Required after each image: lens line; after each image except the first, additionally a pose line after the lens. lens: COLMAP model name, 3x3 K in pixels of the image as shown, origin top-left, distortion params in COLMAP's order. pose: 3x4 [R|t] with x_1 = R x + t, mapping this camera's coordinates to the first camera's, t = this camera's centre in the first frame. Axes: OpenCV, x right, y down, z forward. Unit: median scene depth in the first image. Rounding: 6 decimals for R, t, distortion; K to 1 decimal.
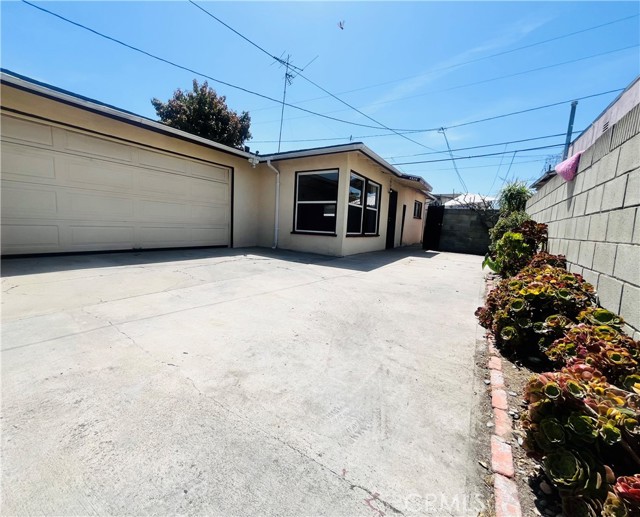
lens RADIAL K [[244.7, 0, 317.8], [0, 244.7, 255.0], [0, 0, 1]] dist [0.002047, 0.000100]
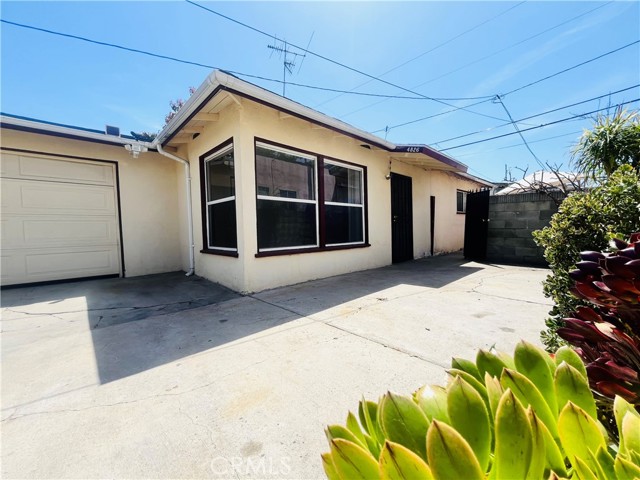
lens RADIAL K [[260.8, 0, 322.8], [0, 260.8, 240.8], [0, 0, 1]] dist [0.000095, -0.000142]
pose [[0.978161, -0.059369, -0.199187, 0.321493], [0.041272, 0.994734, -0.093809, -0.040293], [0.203708, 0.083540, 0.975461, 0.382531]]
